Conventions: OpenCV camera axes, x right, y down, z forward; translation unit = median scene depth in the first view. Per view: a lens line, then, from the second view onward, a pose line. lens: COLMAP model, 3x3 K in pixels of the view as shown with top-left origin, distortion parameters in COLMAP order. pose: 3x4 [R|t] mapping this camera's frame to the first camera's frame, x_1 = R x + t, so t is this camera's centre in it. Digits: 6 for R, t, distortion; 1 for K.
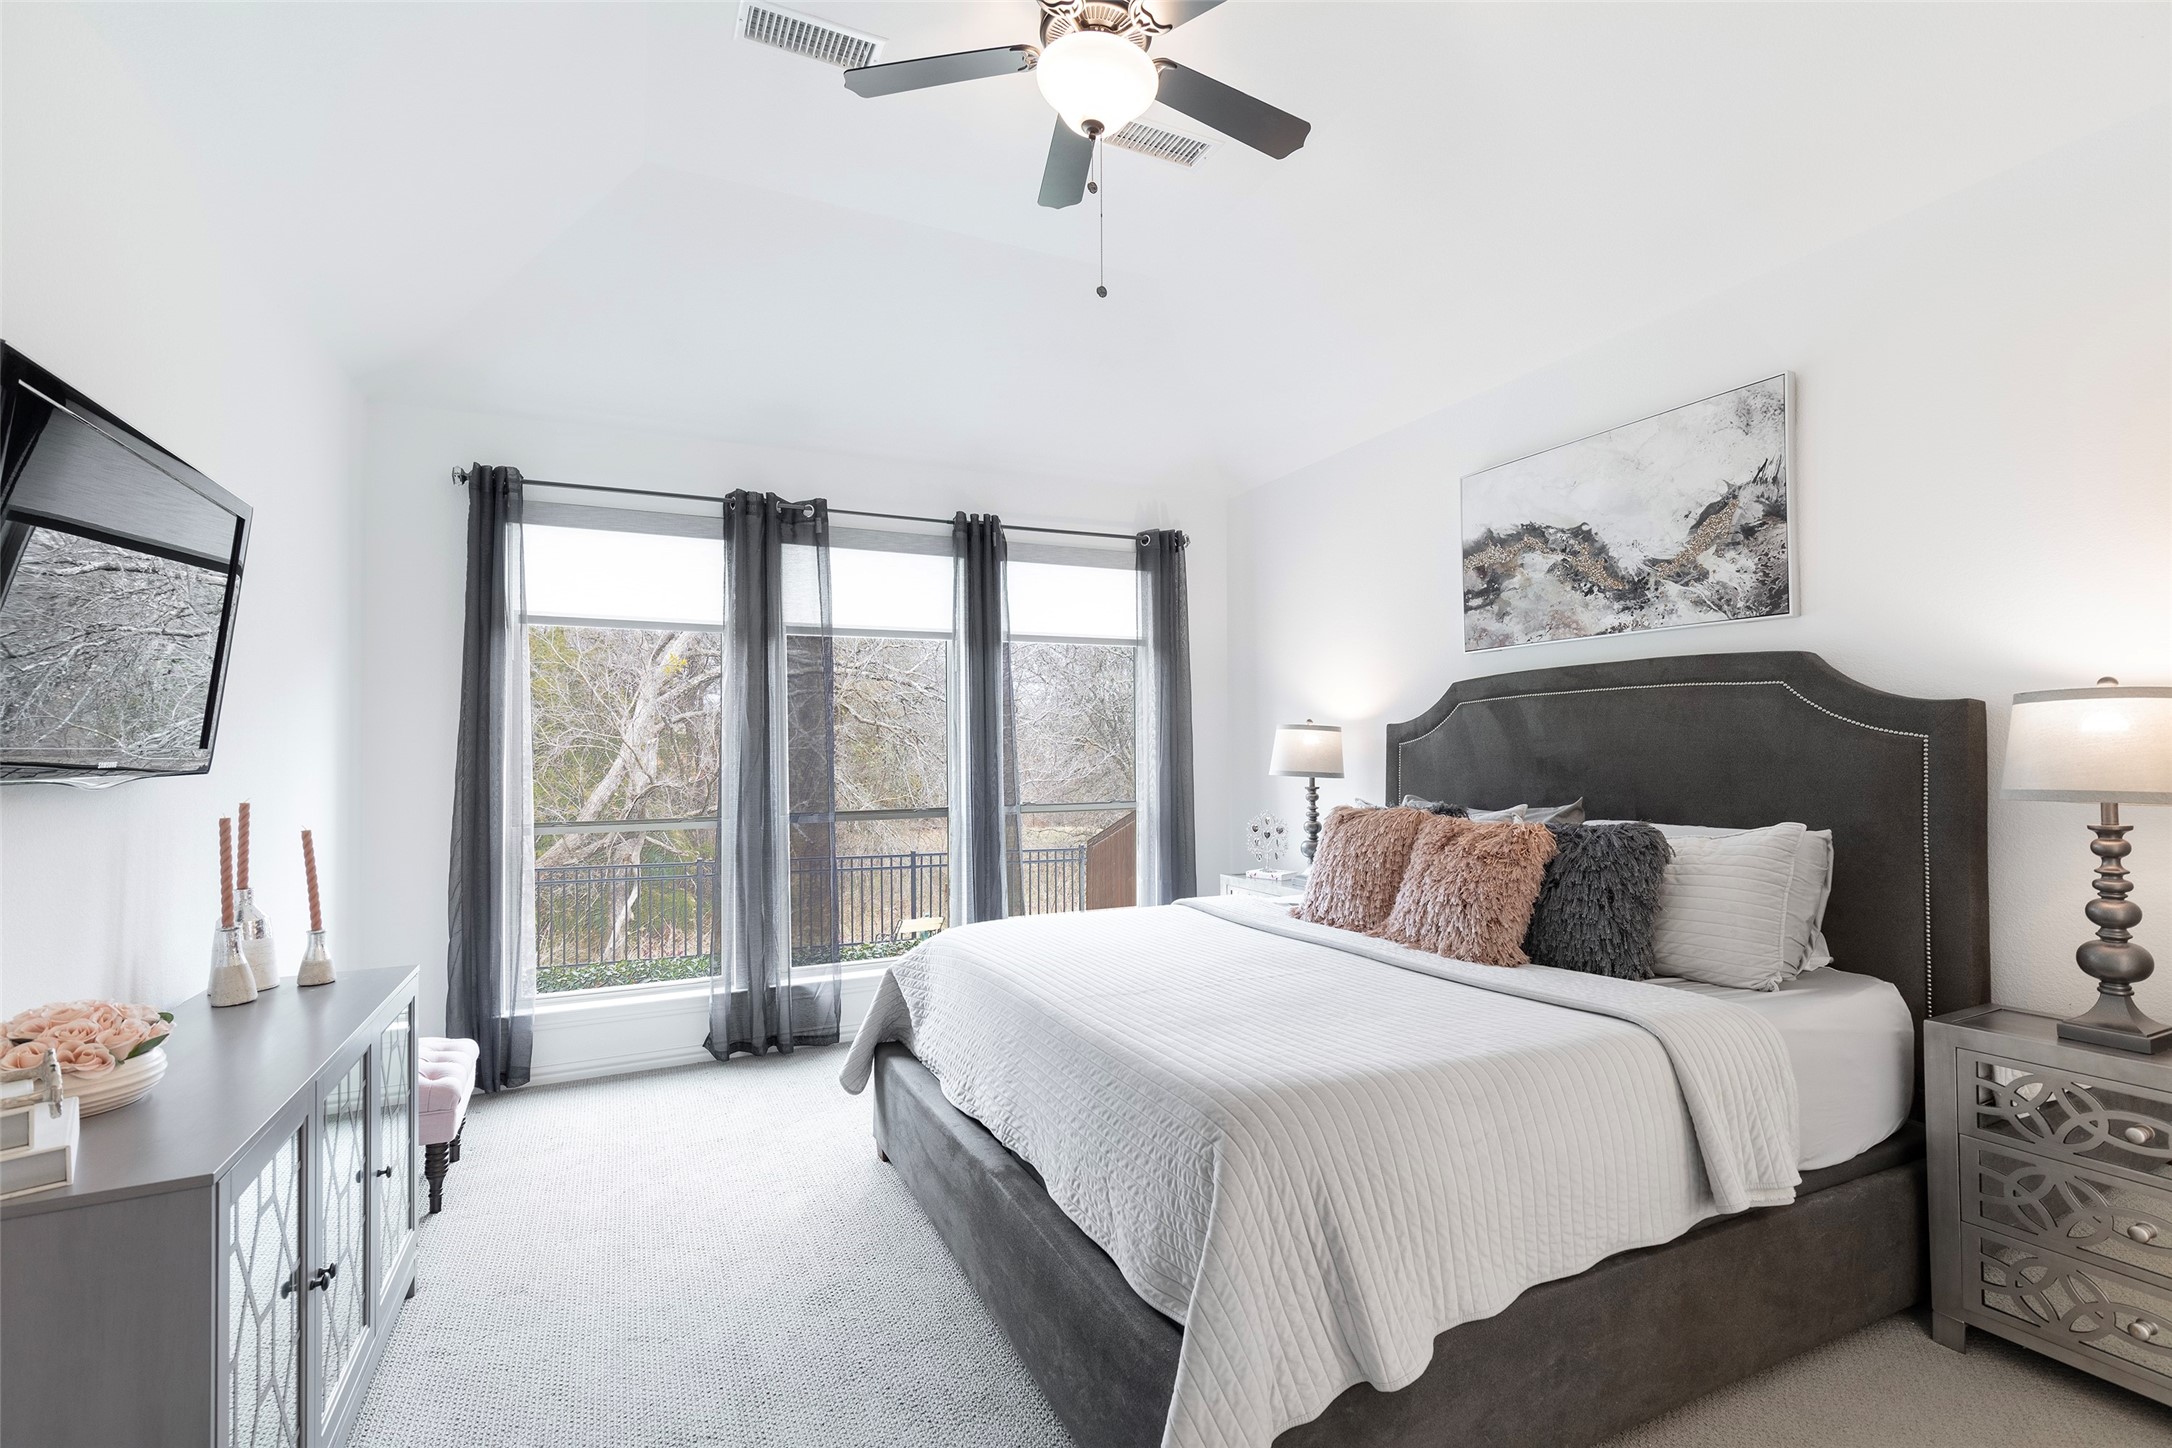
lens RADIAL K [[985.8, 0, 1093.6], [0, 985.8, 744.8], [0, 0, 1]] dist [0.024781, -0.014392]
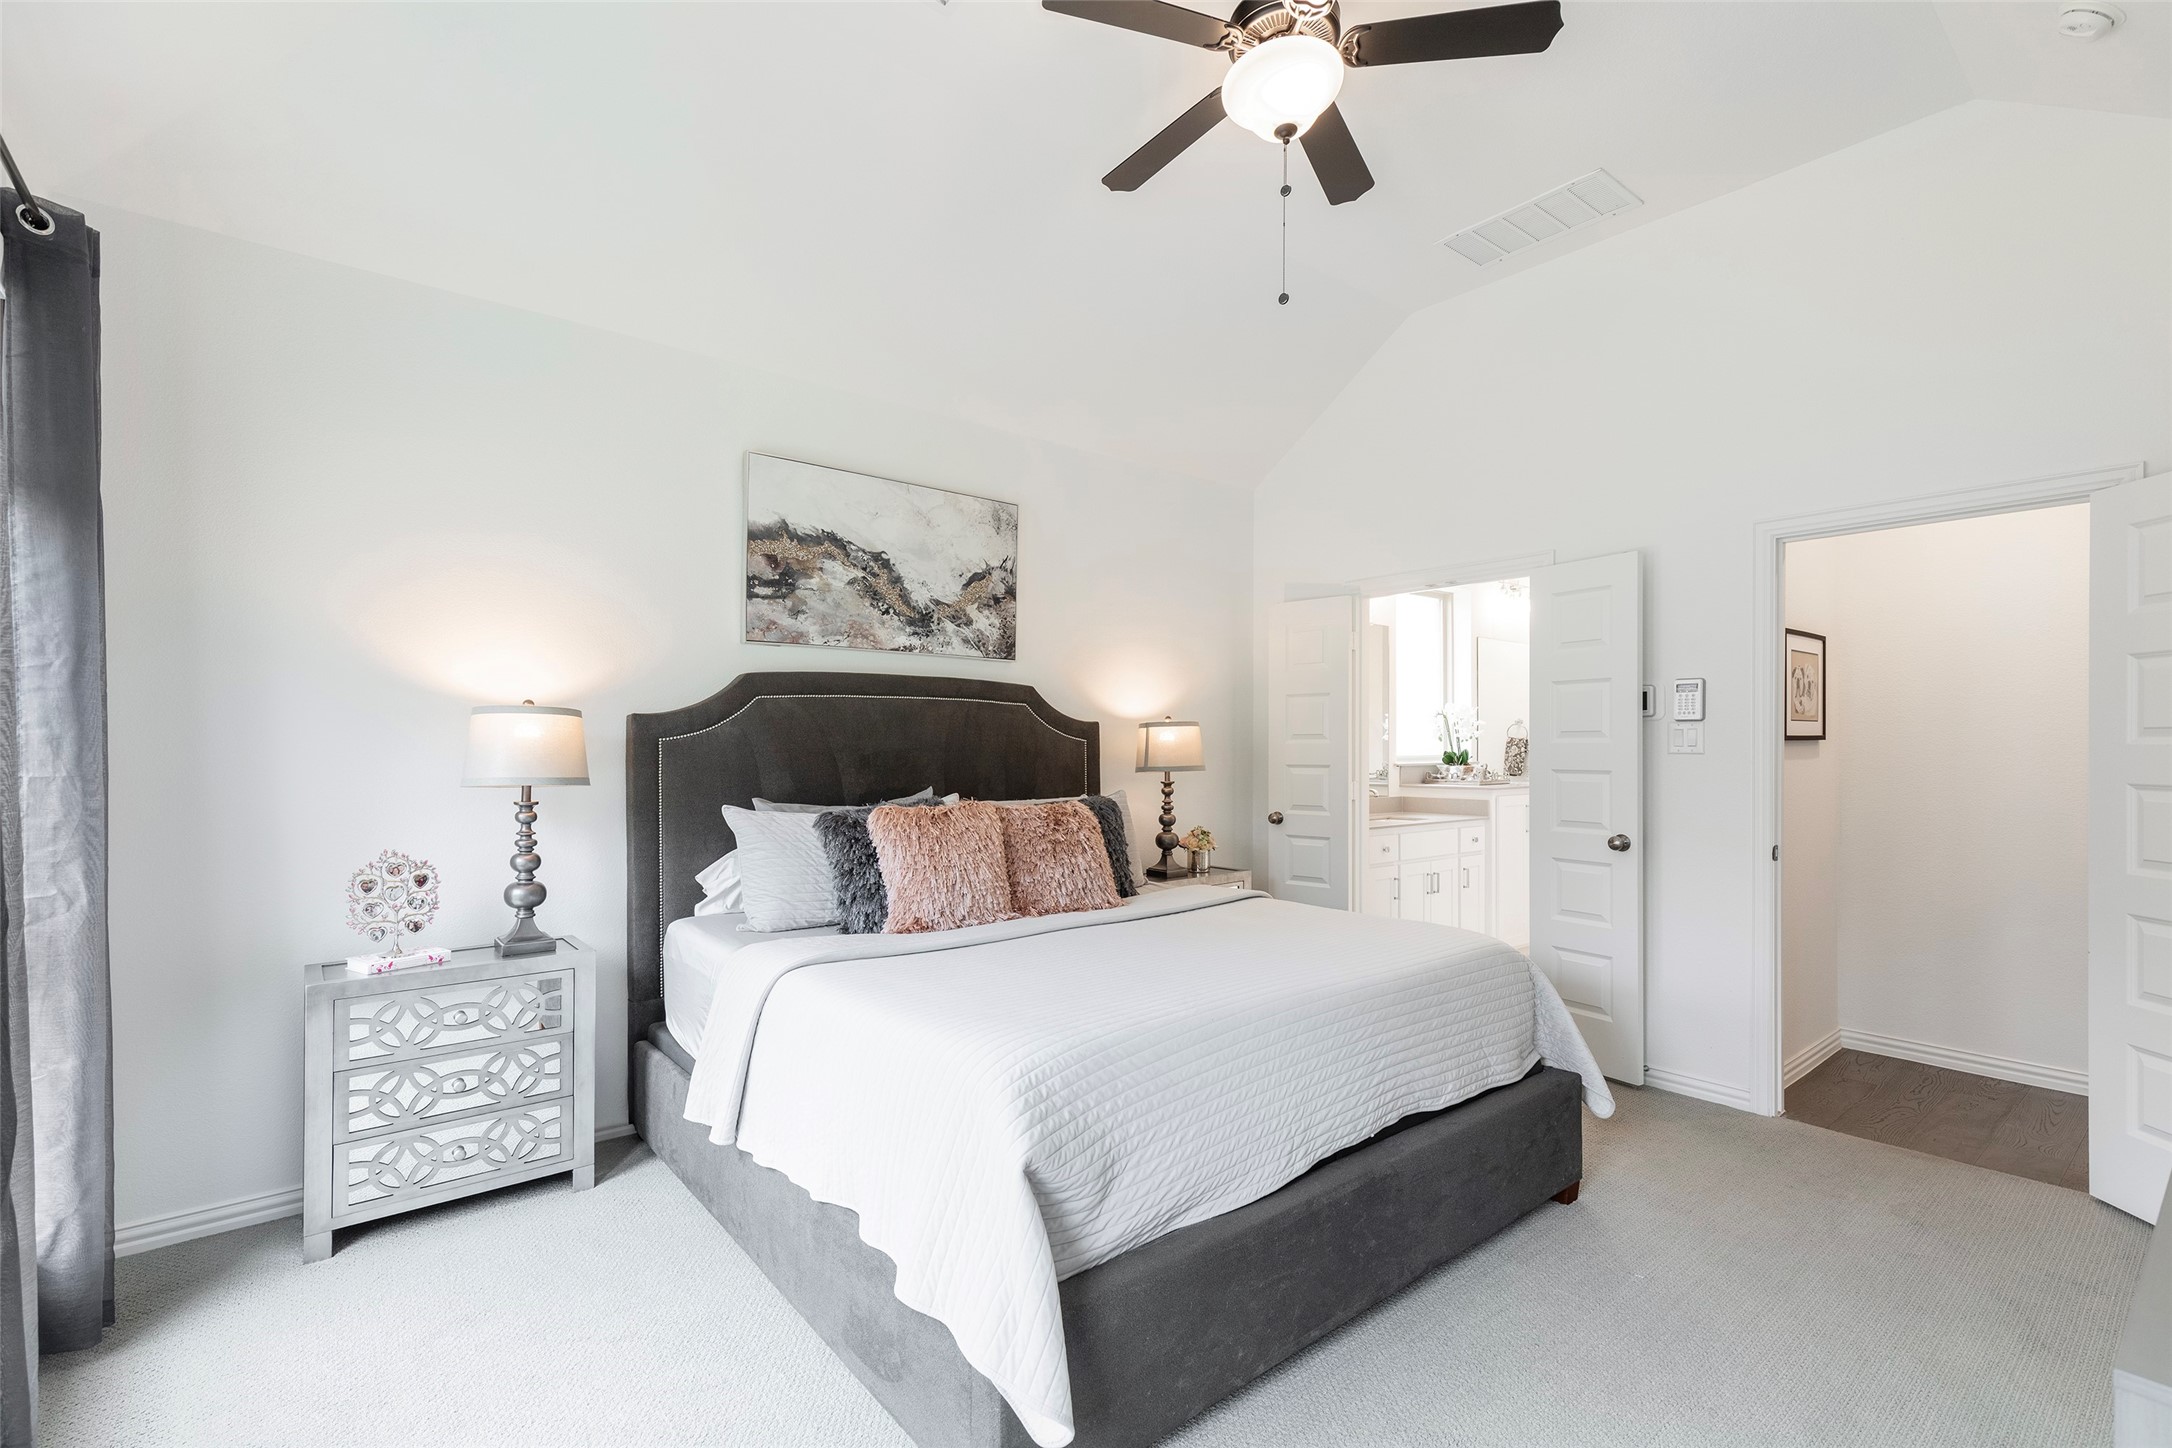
lens RADIAL K [[985.8, 0, 1093.6], [0, 985.8, 744.8], [0, 0, 1]] dist [0.024781, -0.014392]
pose [[-0.246192, -0.003446, 0.969215, -0.705717], [-0.011751, 0.999931, 0.000570, -0.001592], [-0.969150, -0.011249, -0.246215, 1.075406]]
